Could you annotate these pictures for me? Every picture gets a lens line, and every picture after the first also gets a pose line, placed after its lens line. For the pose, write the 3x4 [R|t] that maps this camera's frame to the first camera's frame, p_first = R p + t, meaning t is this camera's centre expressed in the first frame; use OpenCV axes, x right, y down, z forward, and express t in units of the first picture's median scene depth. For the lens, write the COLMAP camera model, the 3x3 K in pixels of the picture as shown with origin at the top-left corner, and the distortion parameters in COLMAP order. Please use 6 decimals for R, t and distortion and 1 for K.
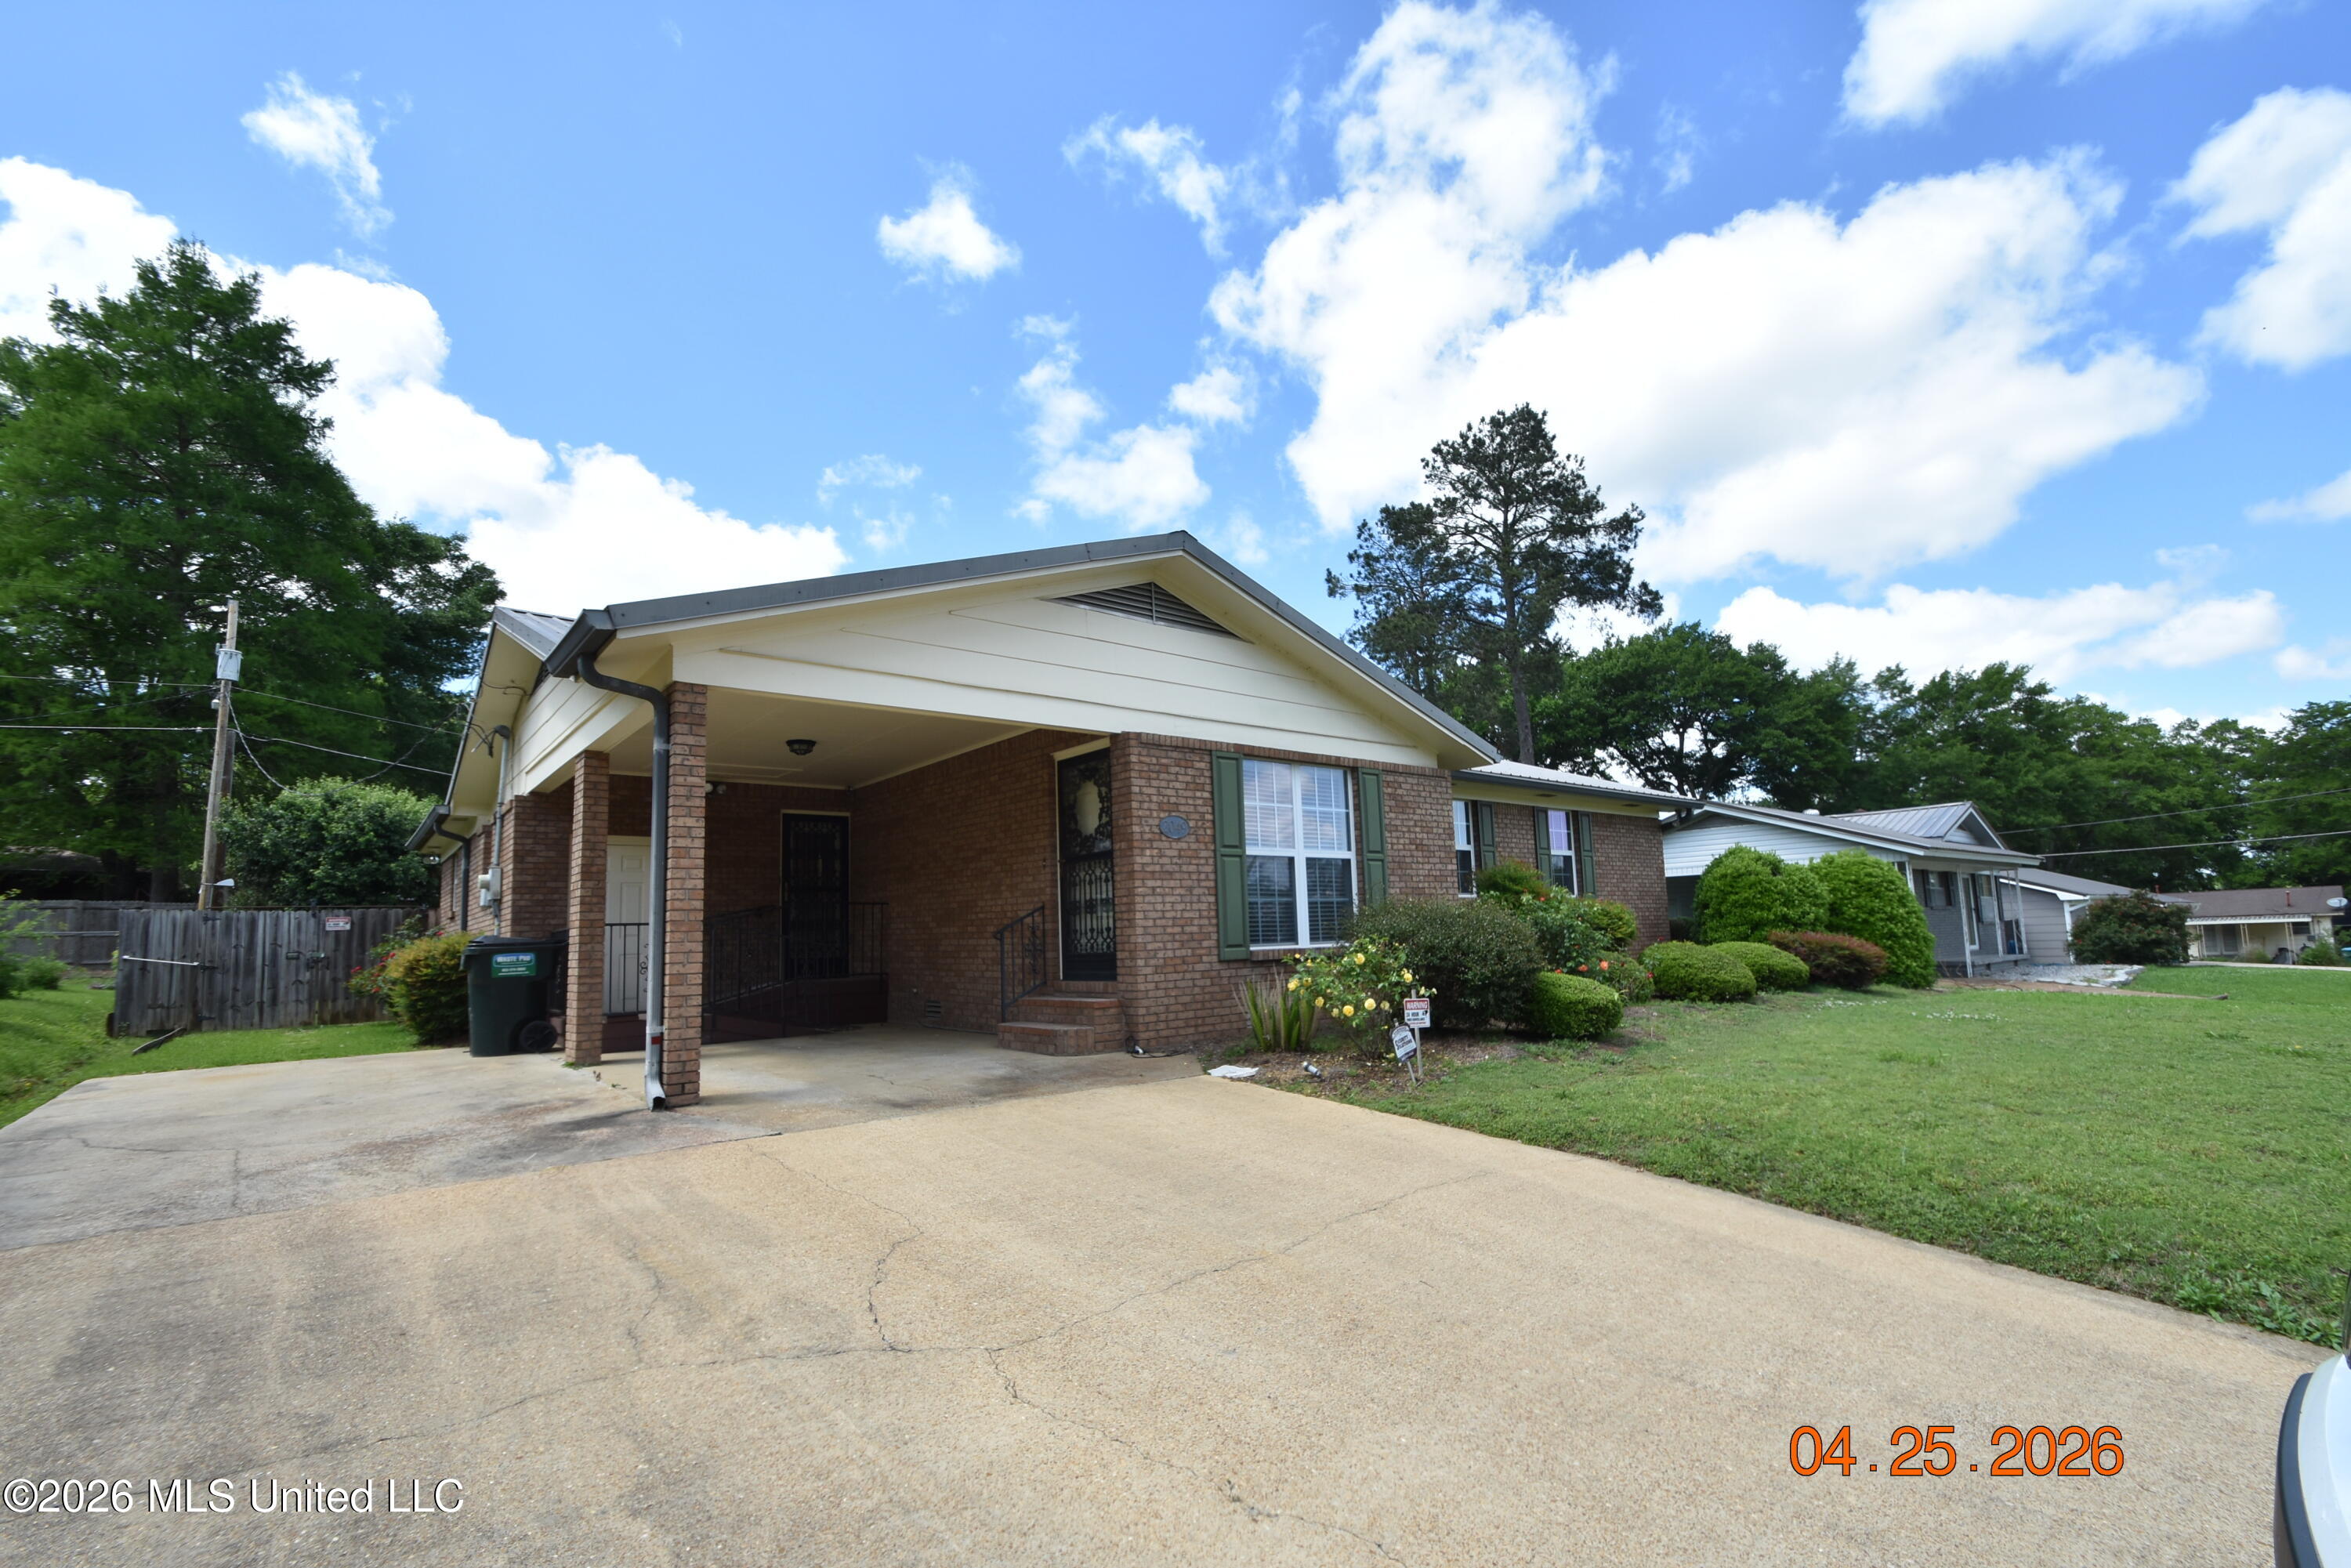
lens RADIAL K [[1049.5, 0, 1171.3], [0, 1049.5, 792.6], [0, 0, 1]] dist [-0.004124, -0.004158]
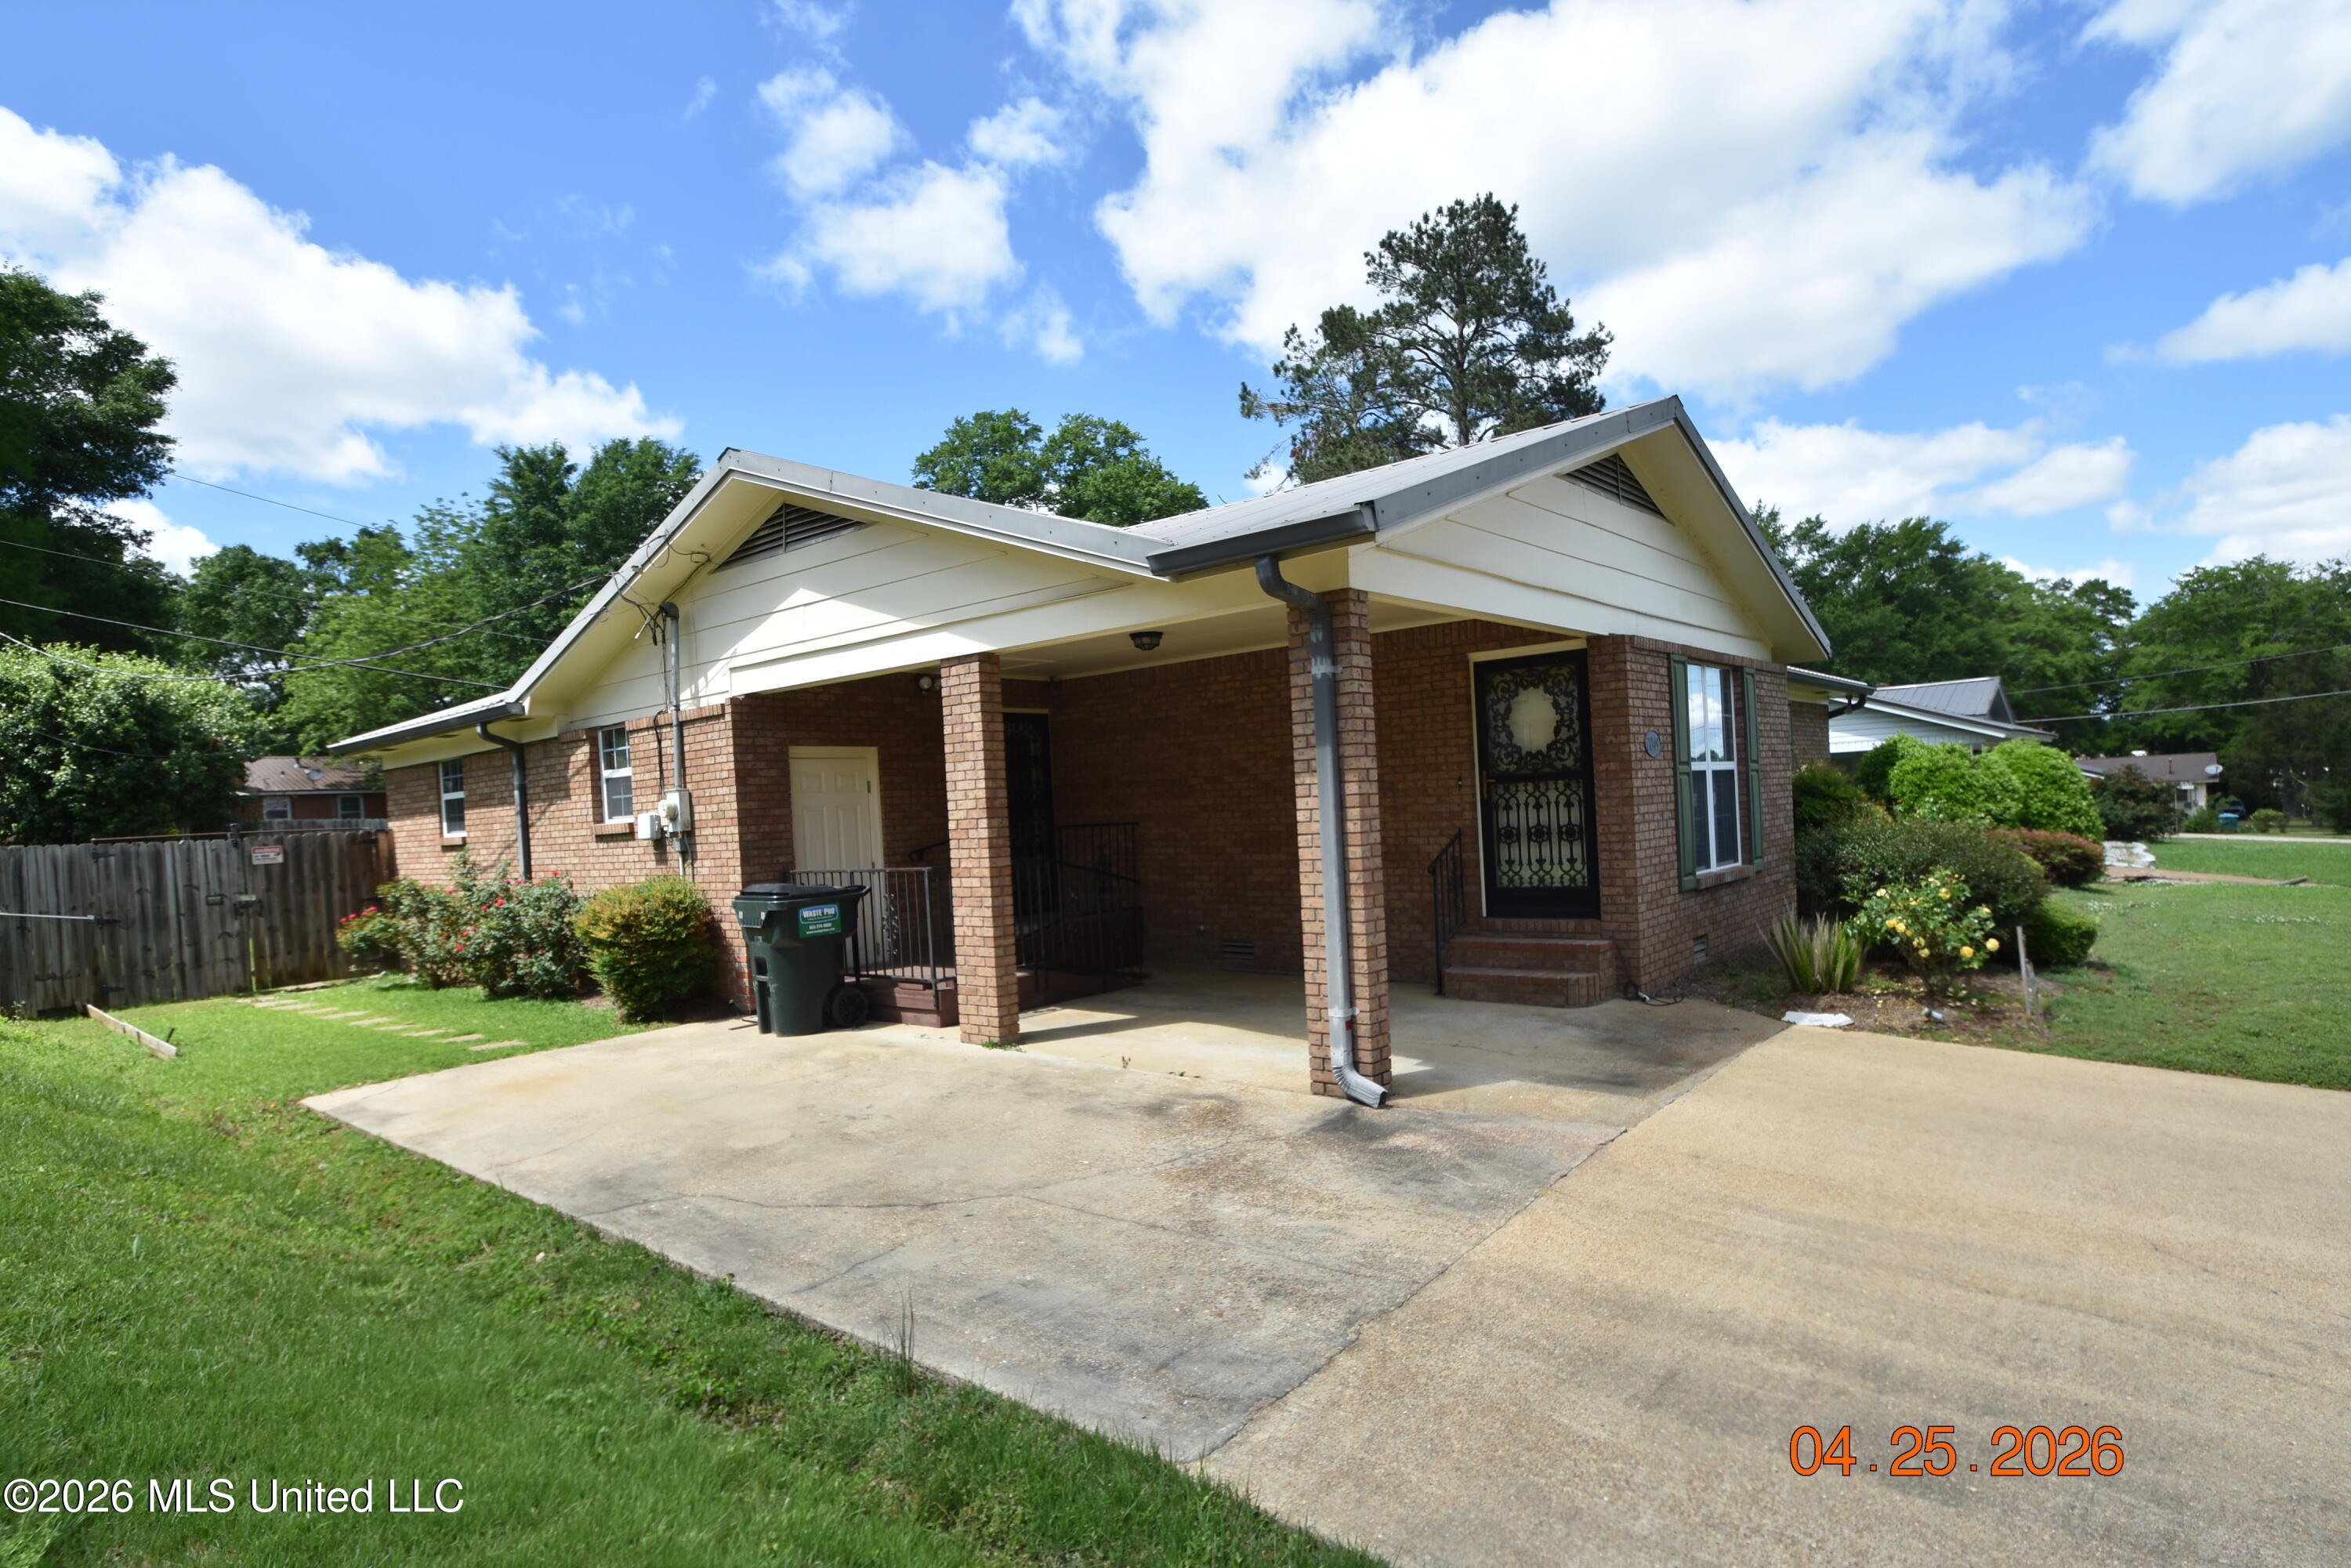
lens RADIAL K [[1246.2, 0, 1175.9], [0, 1246.2, 805.4], [0, 0, 1]] dist [-0.007715, -0.003431]
pose [[0.983378, -0.017126, 0.180759, -0.099492], [-0.006113, 0.991854, 0.127230, -0.007907], [-0.181466, -0.126220, 0.975263, 0.009023]]
